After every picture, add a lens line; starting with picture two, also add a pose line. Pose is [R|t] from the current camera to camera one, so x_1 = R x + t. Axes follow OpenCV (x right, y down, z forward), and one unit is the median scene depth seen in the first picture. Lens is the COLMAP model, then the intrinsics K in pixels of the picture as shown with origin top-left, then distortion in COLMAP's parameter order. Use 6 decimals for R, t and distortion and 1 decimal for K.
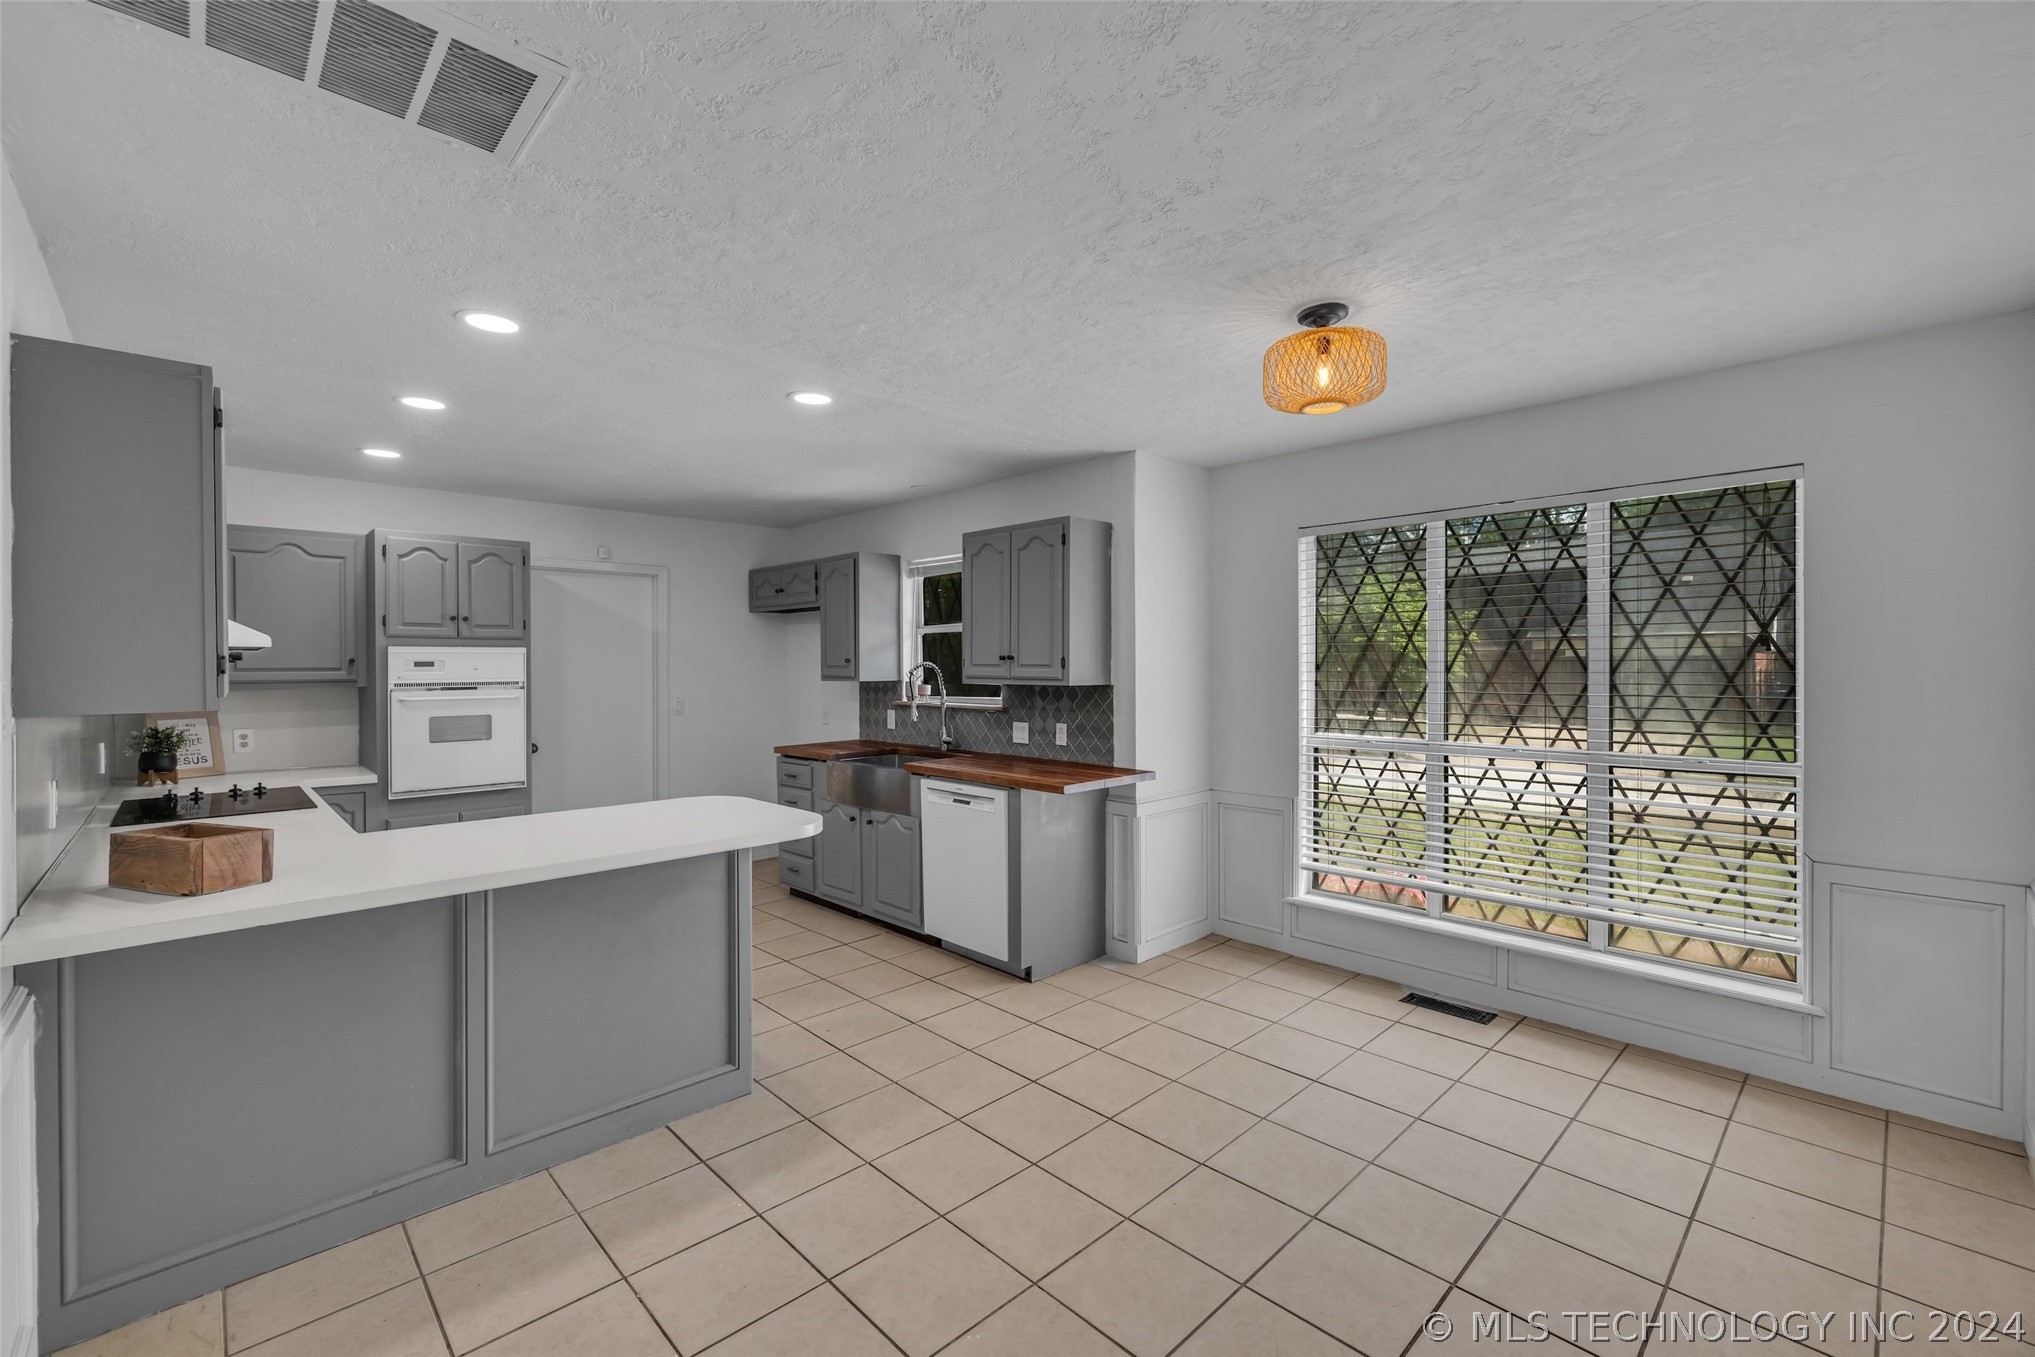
lens RADIAL K [[857.5, 0, 1013.2], [0, 857.5, 671.9], [0, 0, 1]] dist [0.002317, 0.000083]
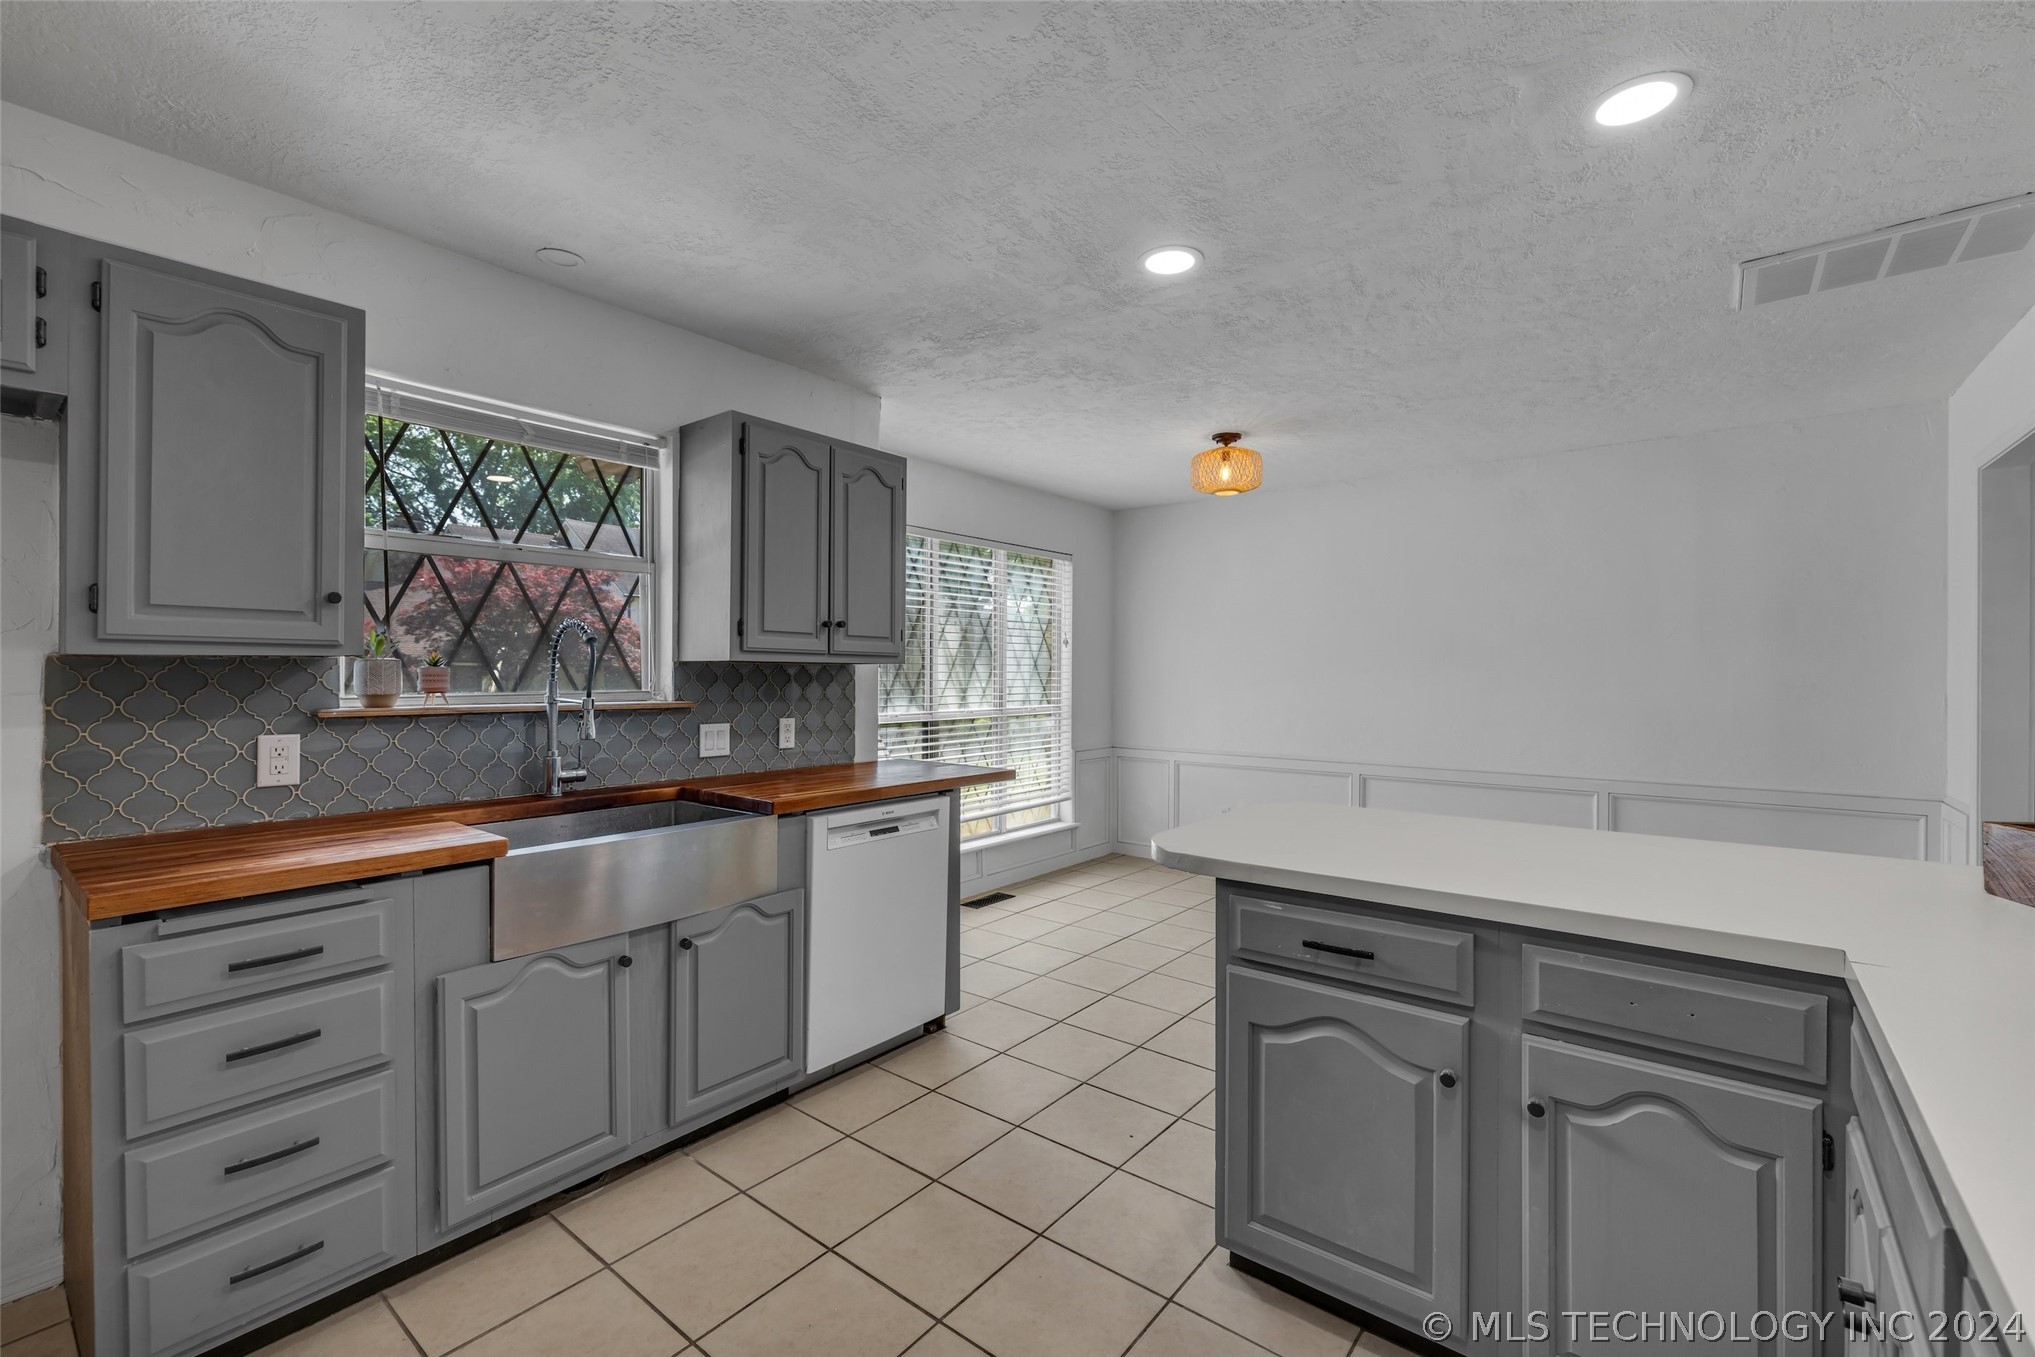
lens RADIAL K [[866.4, 0, 1017.5], [0, 866.4, 678.5], [0, 0, 1]] dist [-0.002330, -0.000392]
pose [[-0.131680, -0.003330, 0.991287, -0.699148], [0.005324, 0.999978, 0.004067, 0.024348], [-0.991278, 0.005813, -0.131660, 0.903433]]
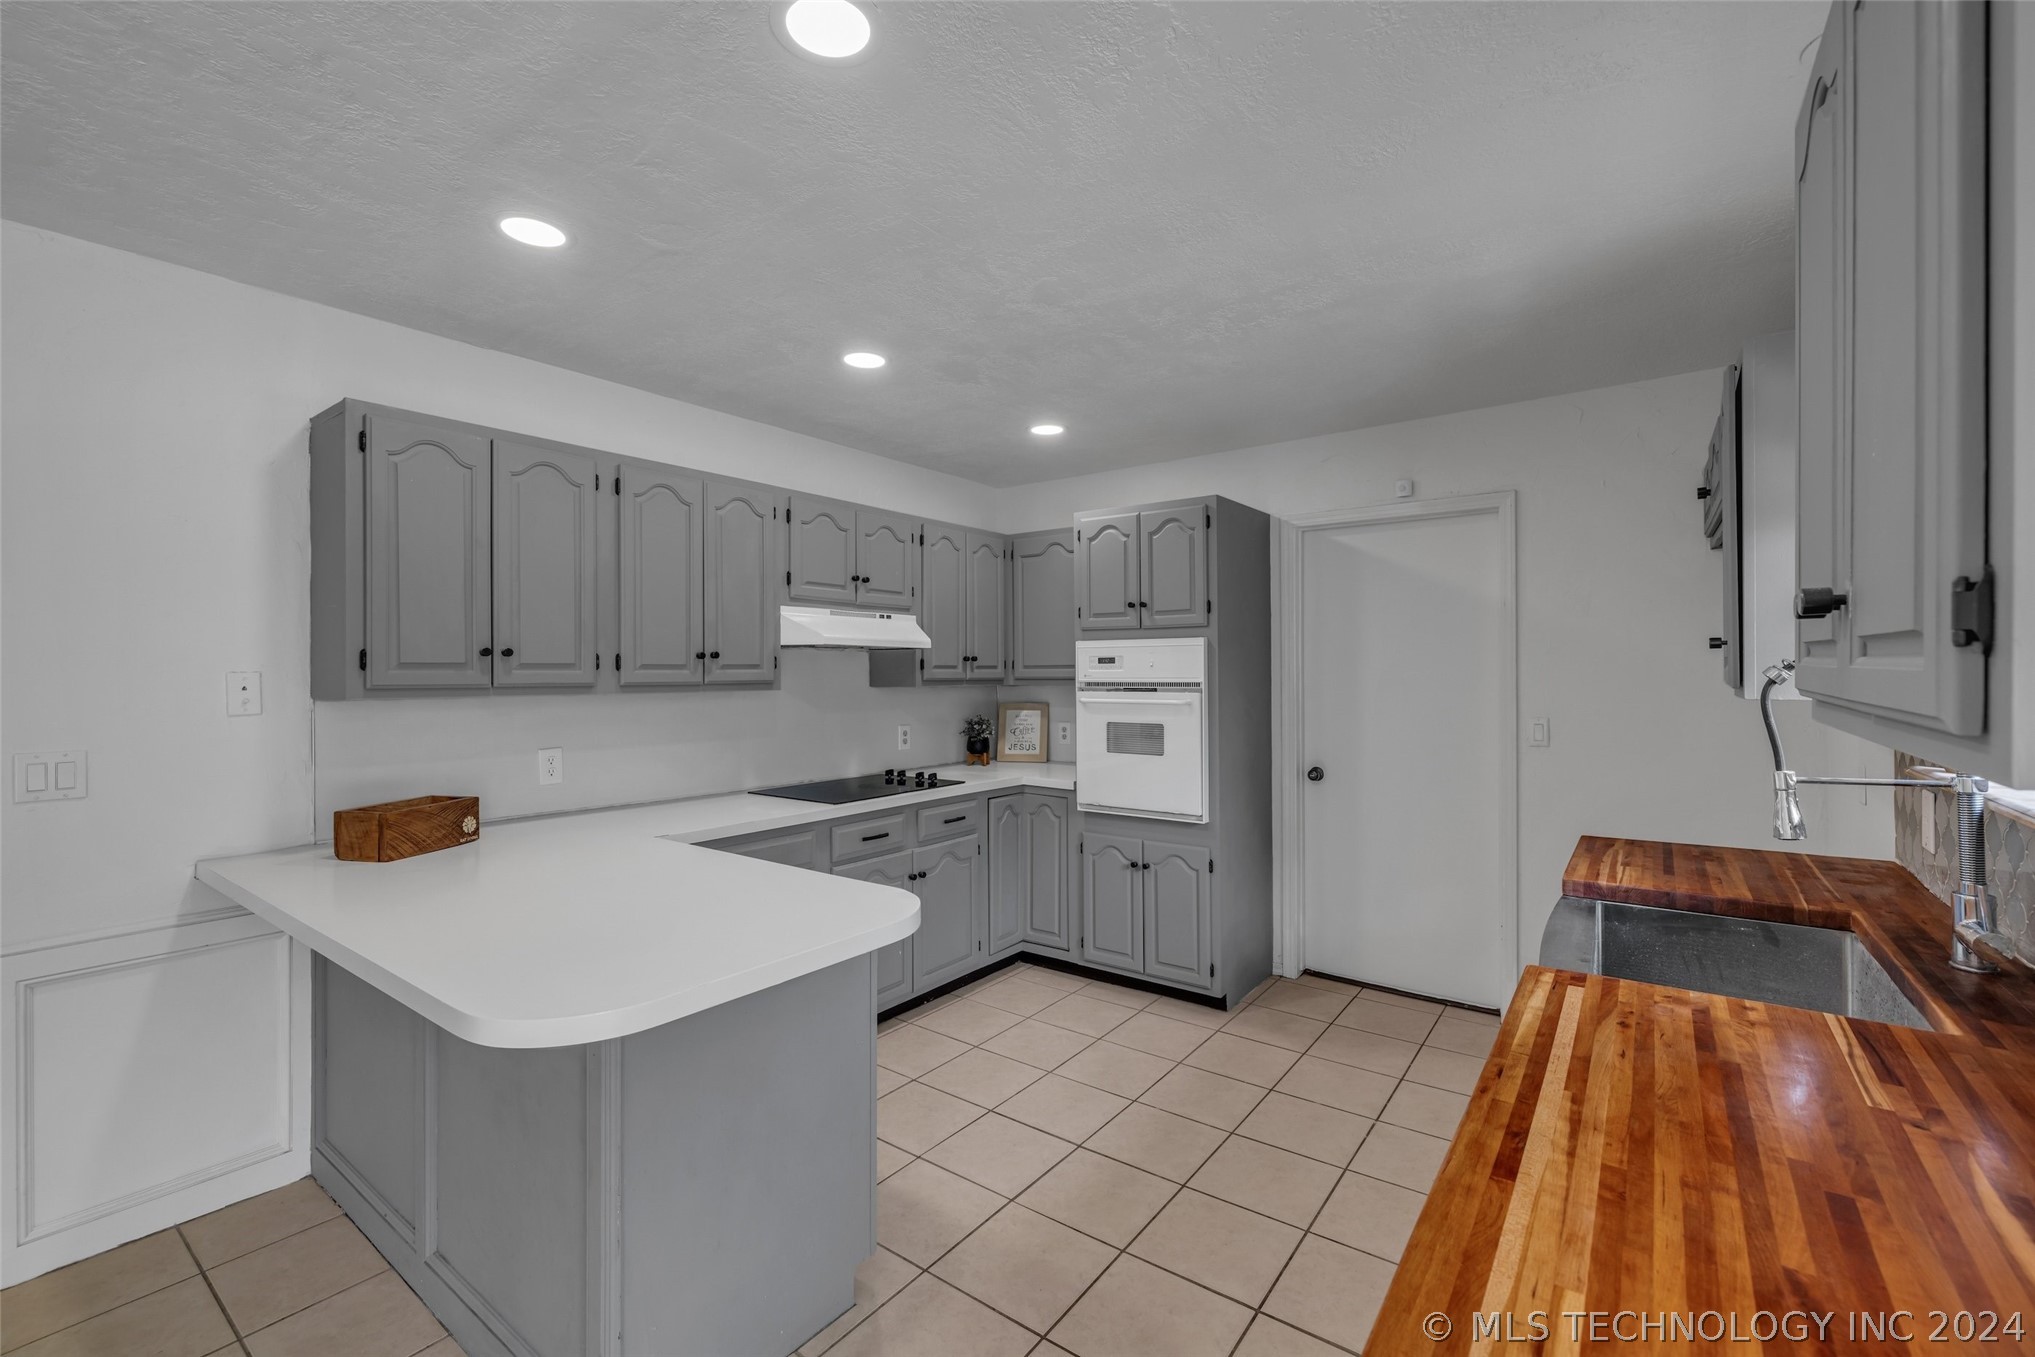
lens RADIAL K [[855.0, 0, 1015.6], [0, 855.0, 670.1], [0, 0, 1]] dist [-0.003065, -0.000303]
pose [[0.164032, 0.002633, -0.986451, 0.144881], [-0.003505, 0.999992, 0.002087, -0.000695], [0.986449, 0.003116, 0.164040, 0.752829]]
